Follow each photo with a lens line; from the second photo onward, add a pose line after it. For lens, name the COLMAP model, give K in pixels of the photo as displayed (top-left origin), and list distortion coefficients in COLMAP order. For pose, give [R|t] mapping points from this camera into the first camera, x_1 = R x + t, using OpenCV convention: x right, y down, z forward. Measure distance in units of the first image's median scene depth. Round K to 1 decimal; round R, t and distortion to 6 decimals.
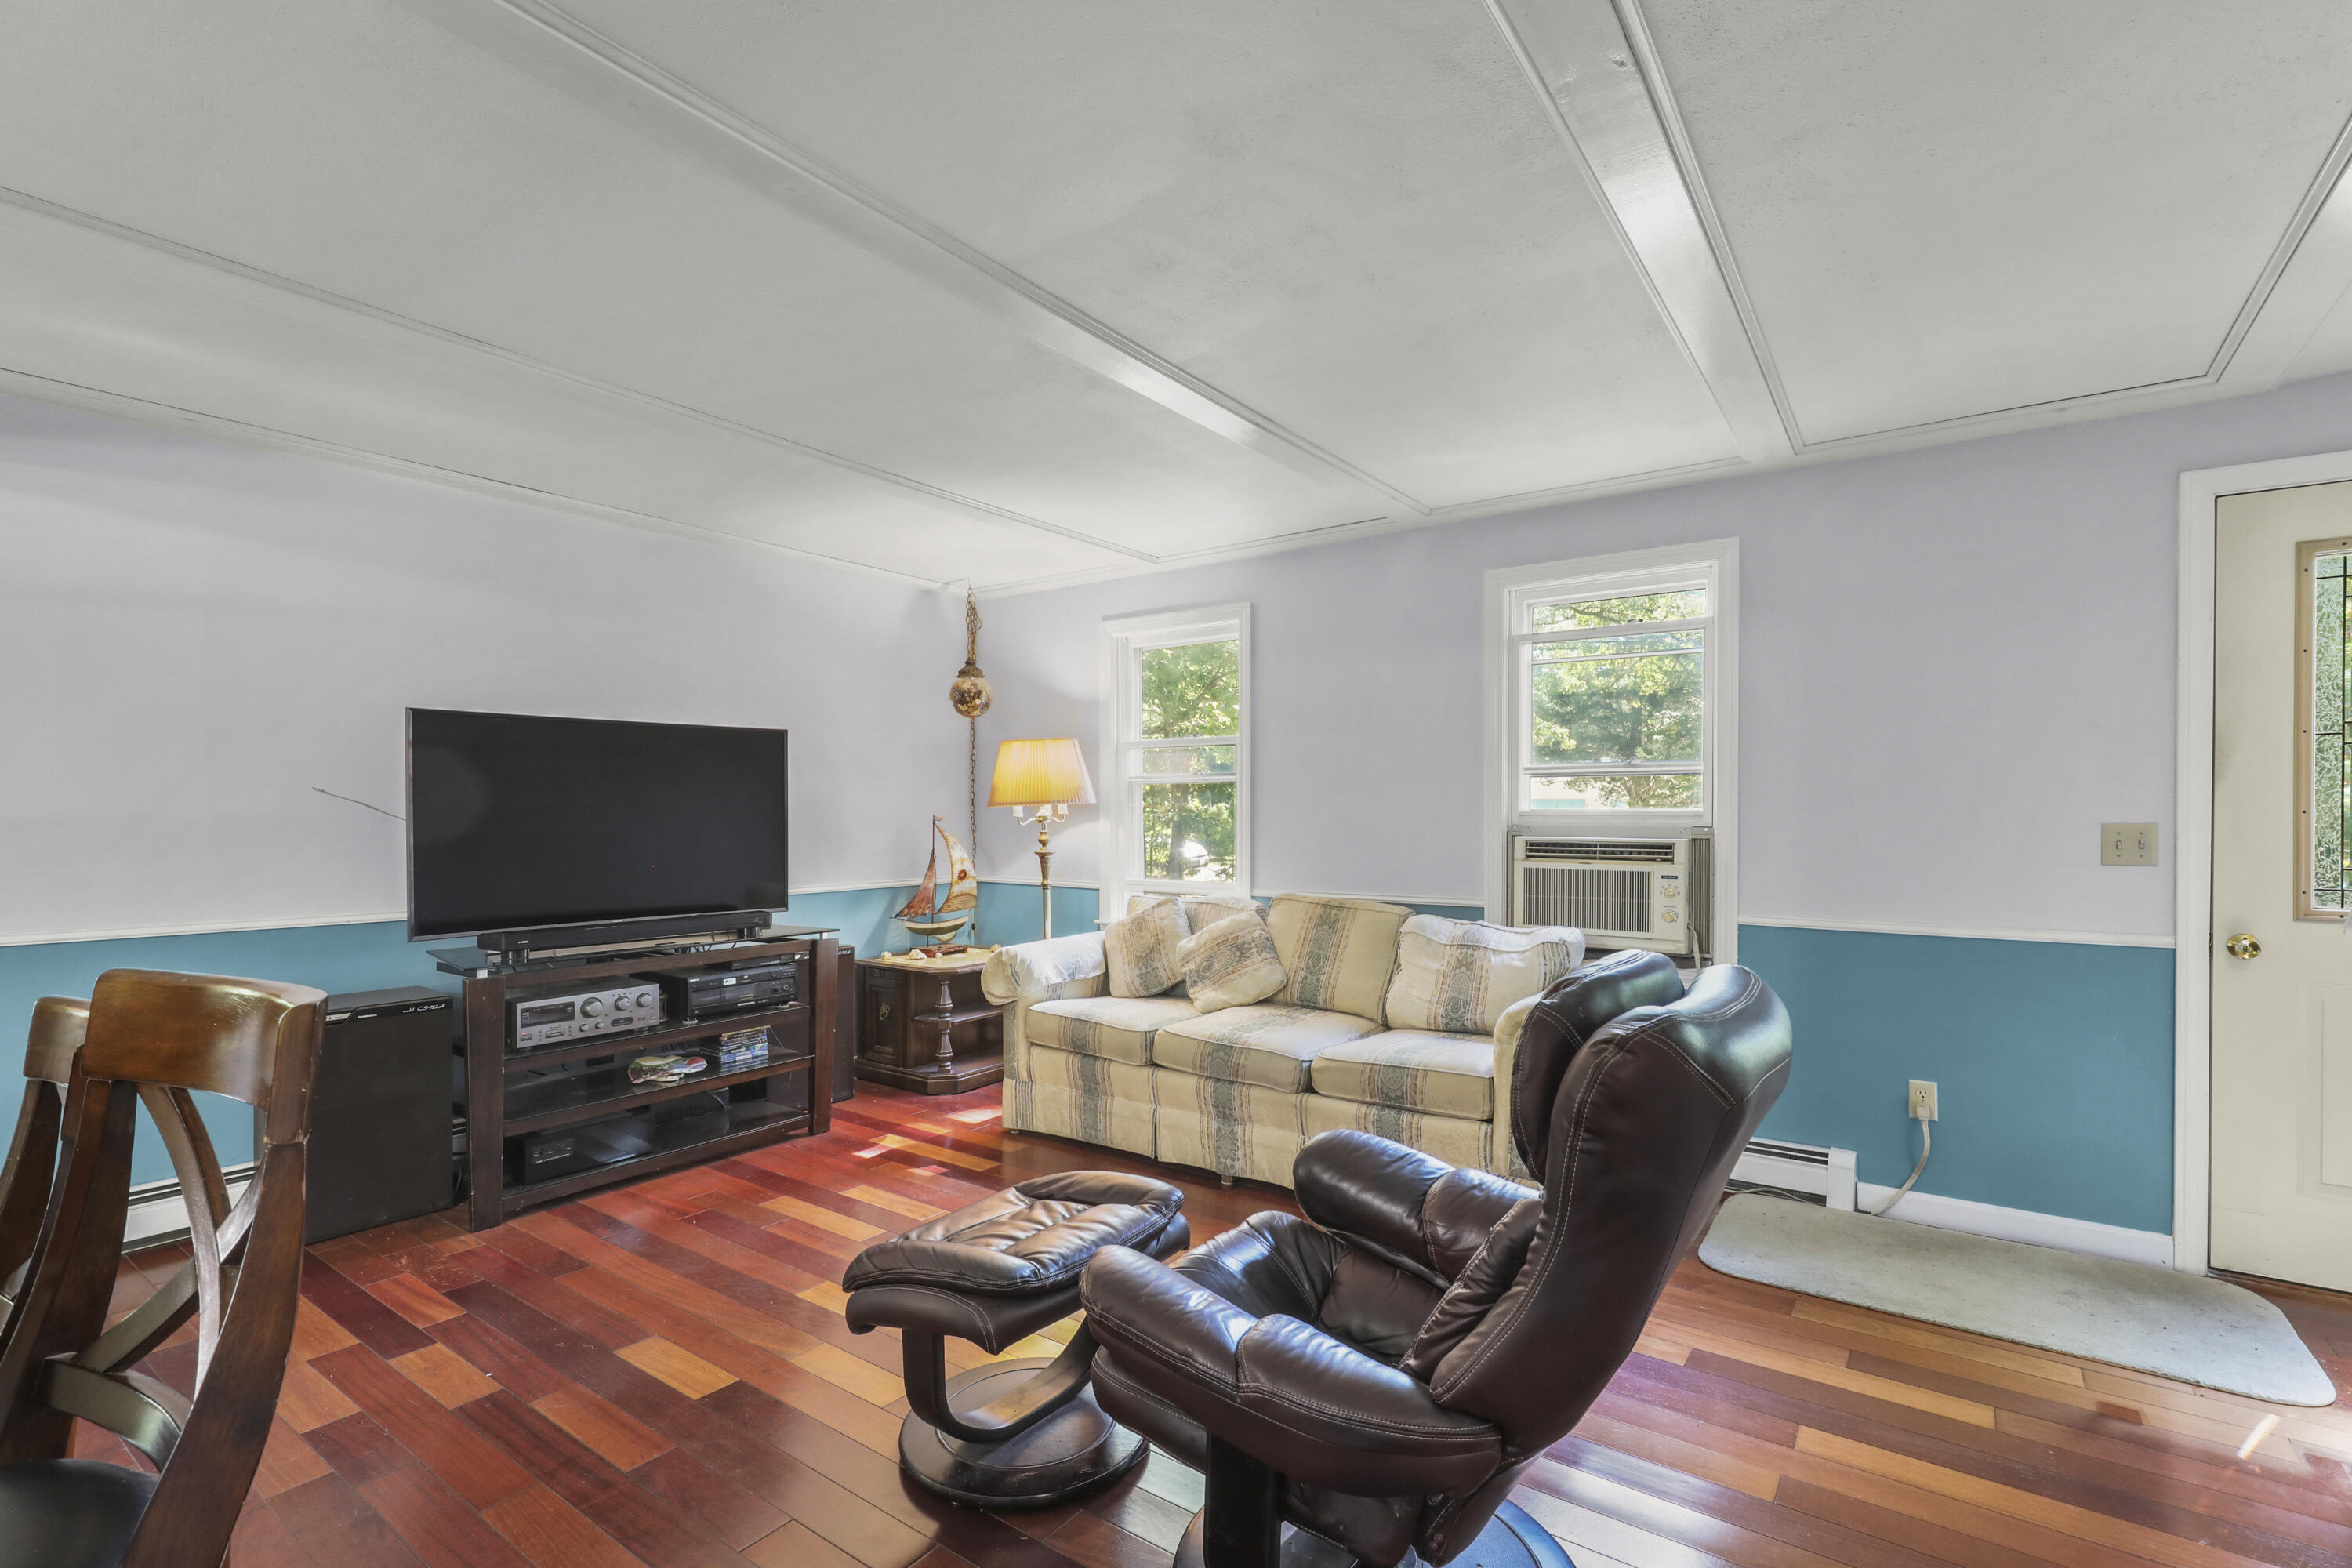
lens RADIAL K [[1065.9, 0, 1193.4], [0, 1065.9, 812.8], [0, 0, 1]] dist [0.001070, -0.000271]
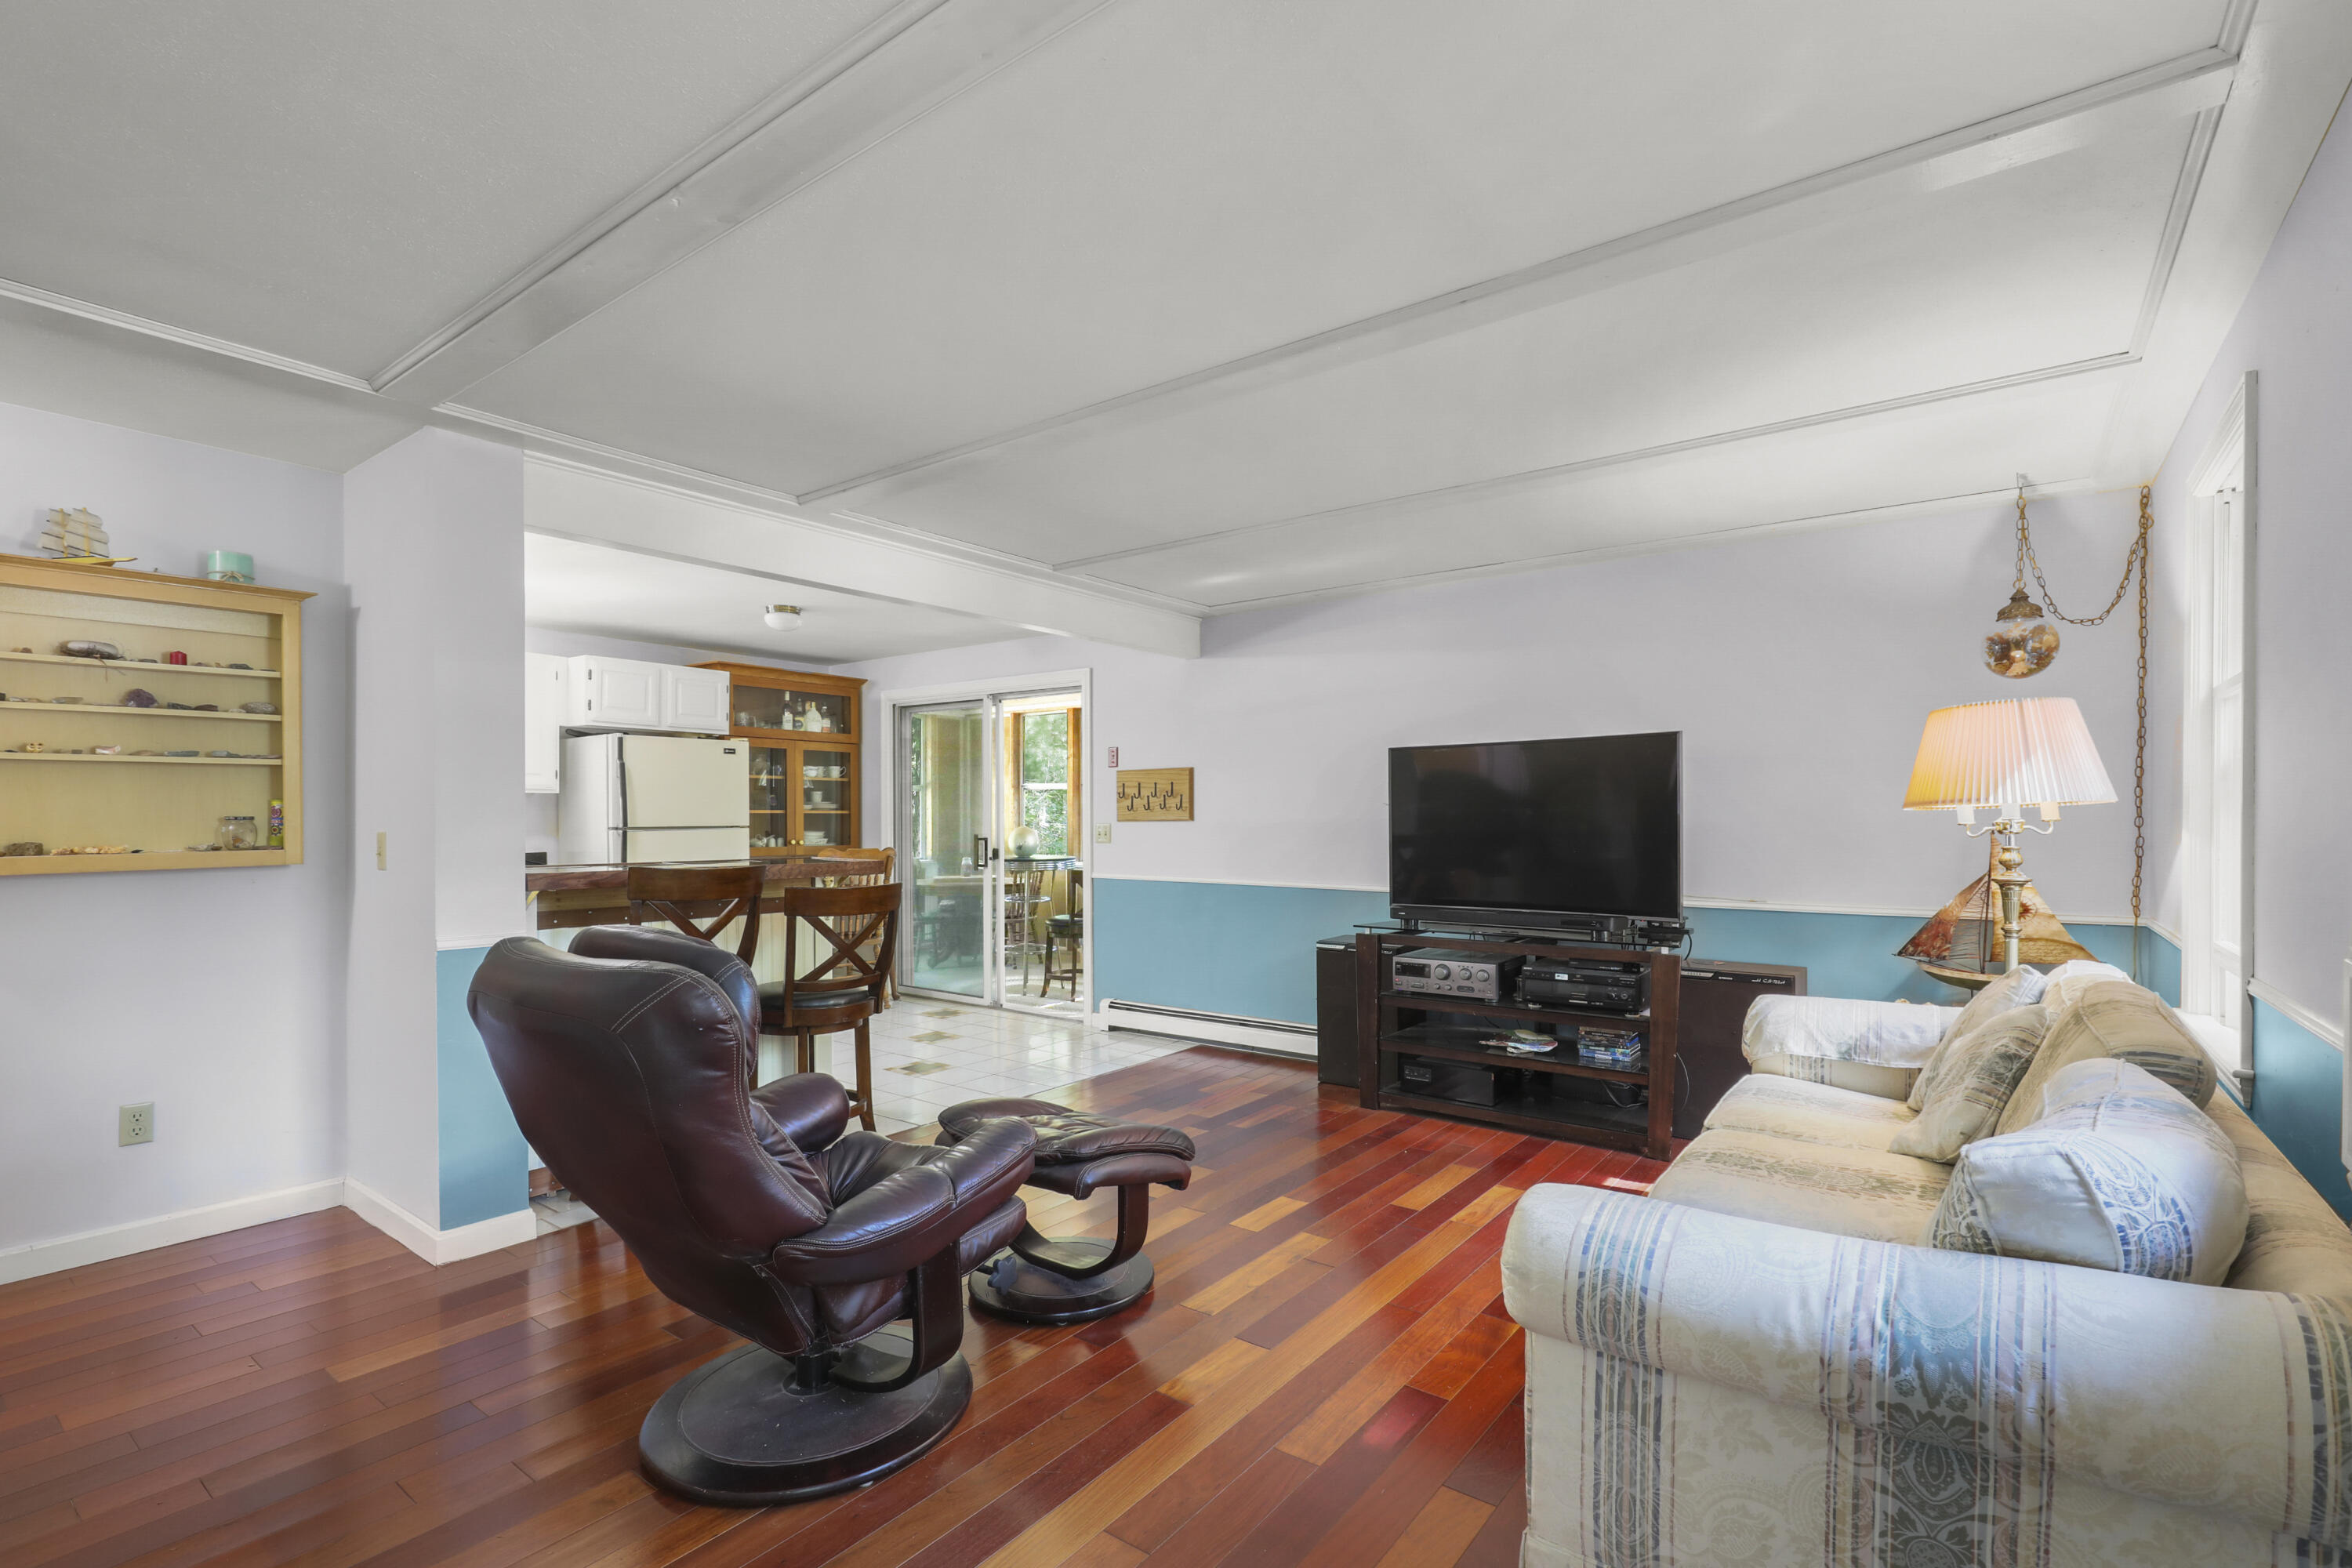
lens RADIAL K [[1075.0, 0, 1196.4], [0, 1075.0, 836.7], [0, 0, 1]] dist [-0.001028, -0.000271]
pose [[-0.019852, 0.014207, -0.999702, 0.661001], [-0.000795, 0.999898, 0.014225, 0.002989], [0.999803, 0.001077, -0.019839, 0.671382]]
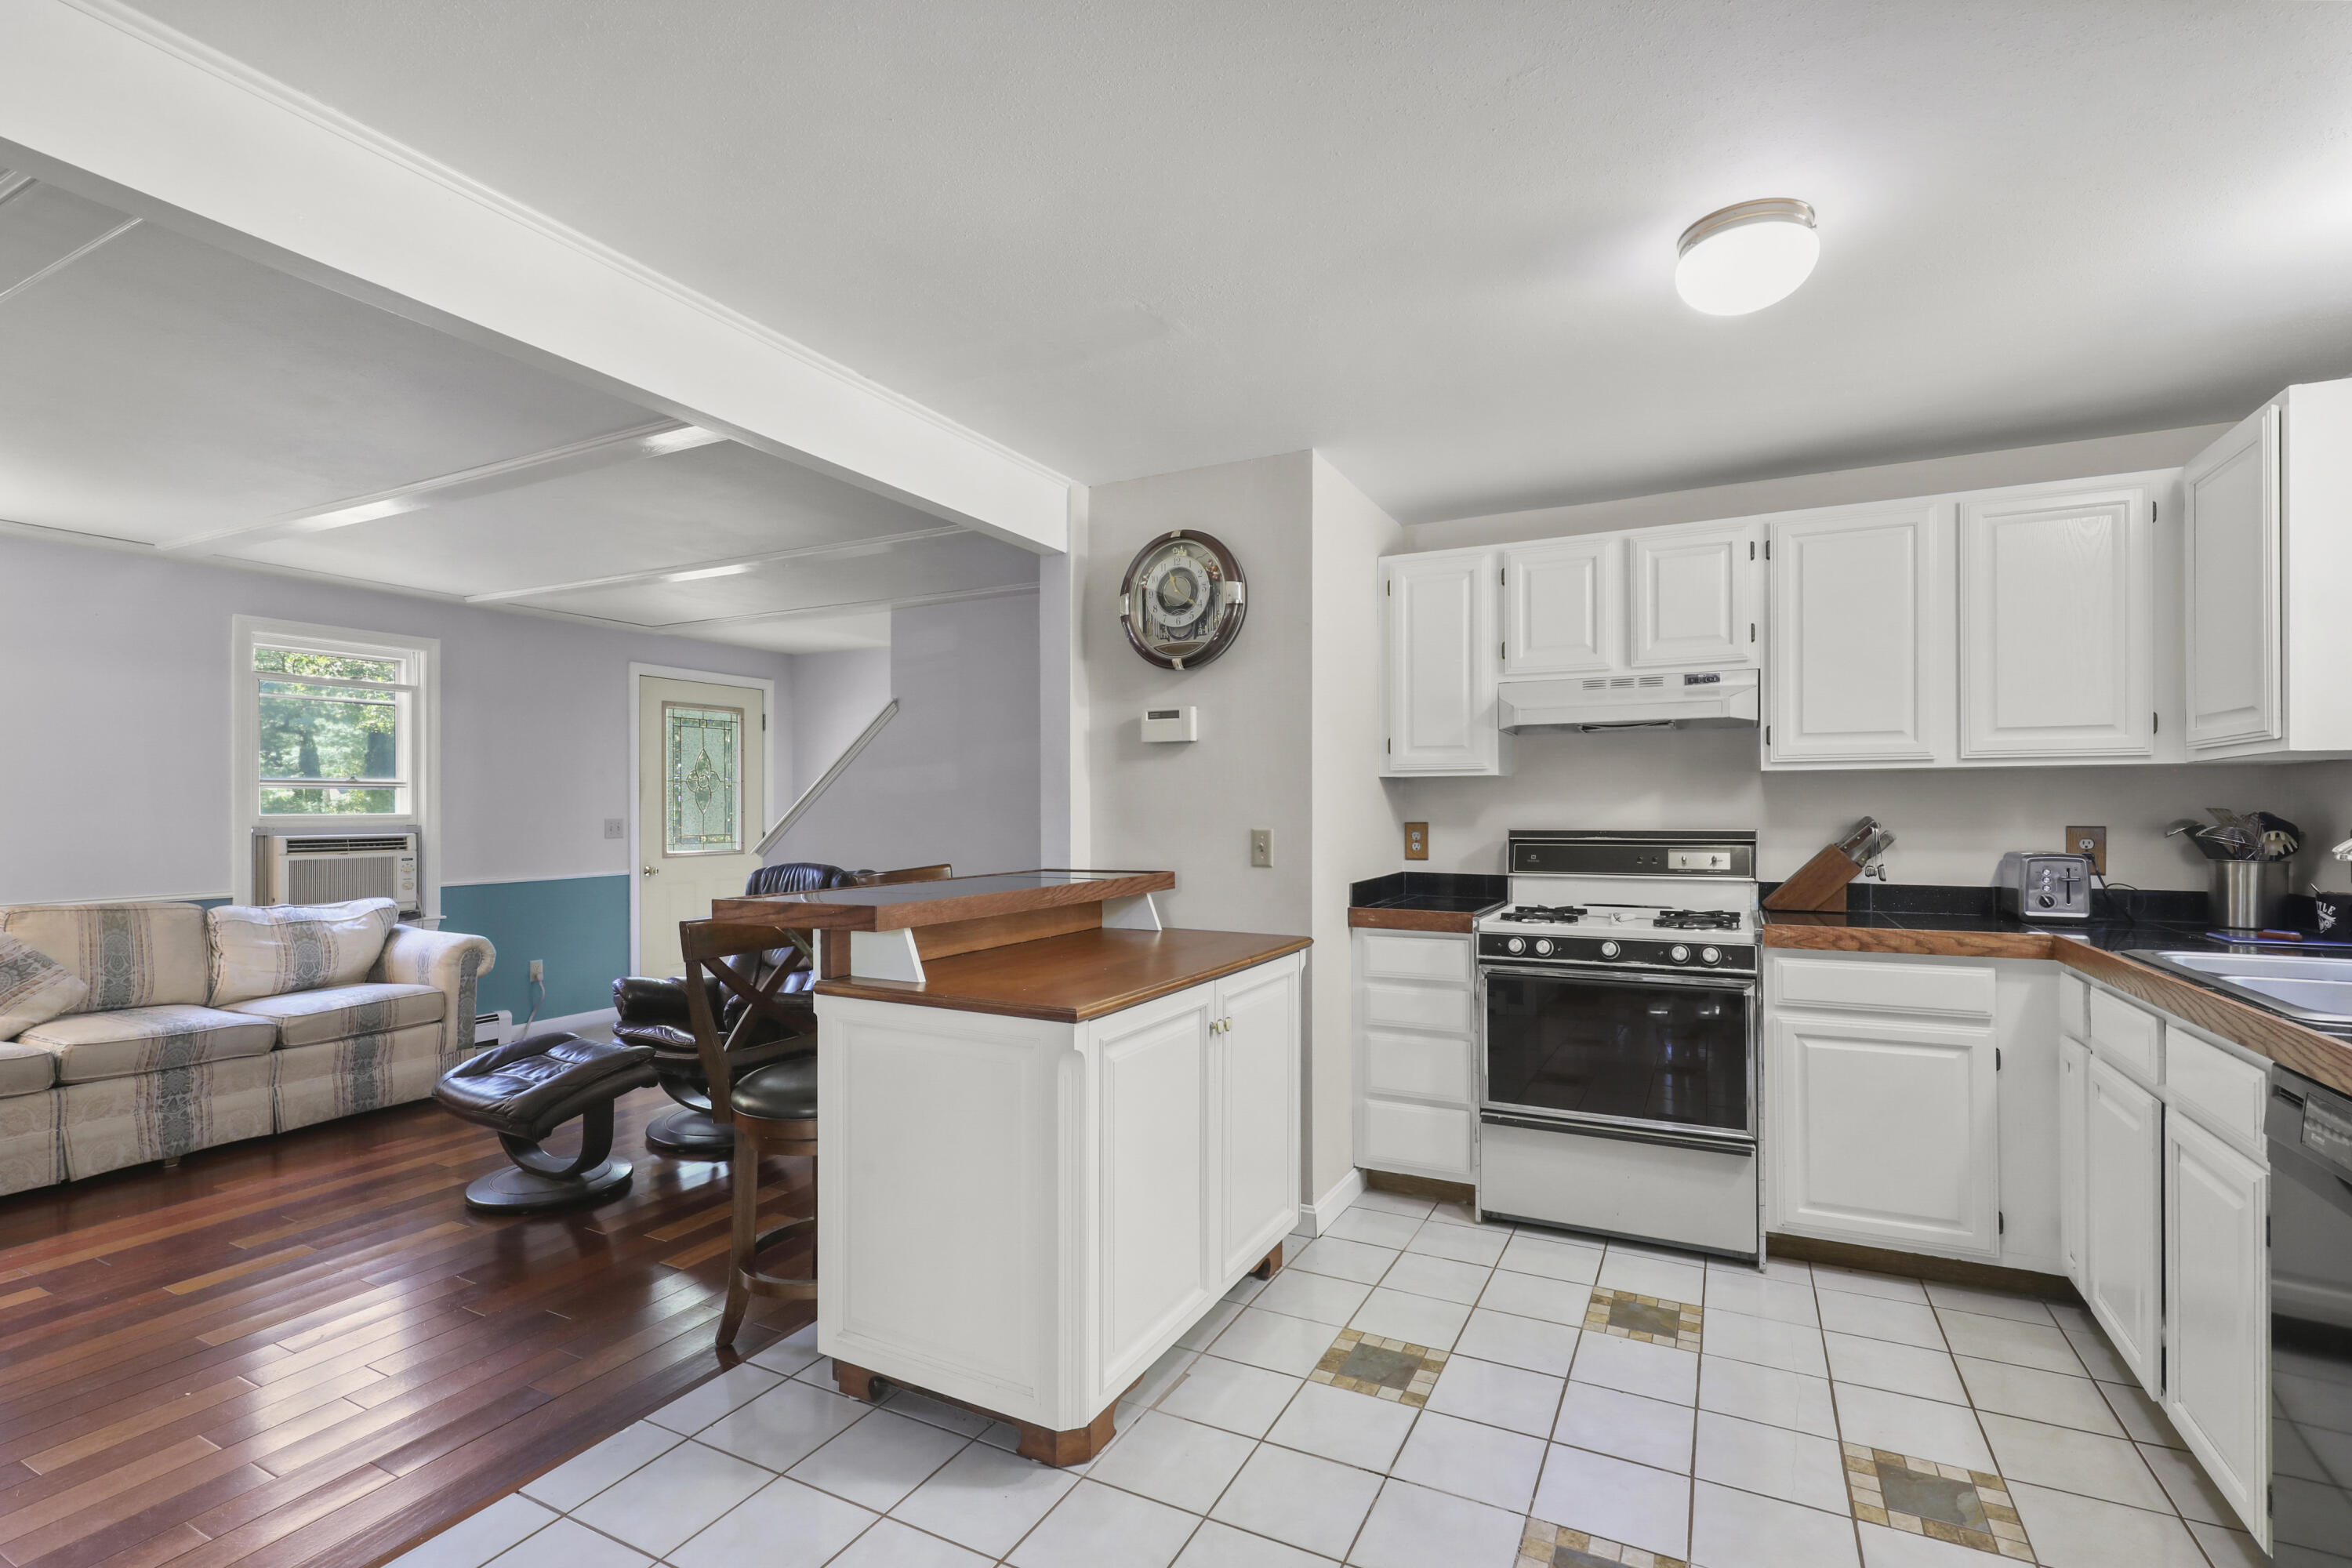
lens RADIAL K [[1074.3, 0, 1175.5], [0, 1074.3, 807.4], [0, 0, 1]] dist [0.000479, -0.000321]
pose [[-0.142243, -0.001279, 0.989831, -1.108440], [0.002314, 0.999996, 0.001624, -0.011265], [-0.989829, 0.002521, -0.142239, 0.144097]]
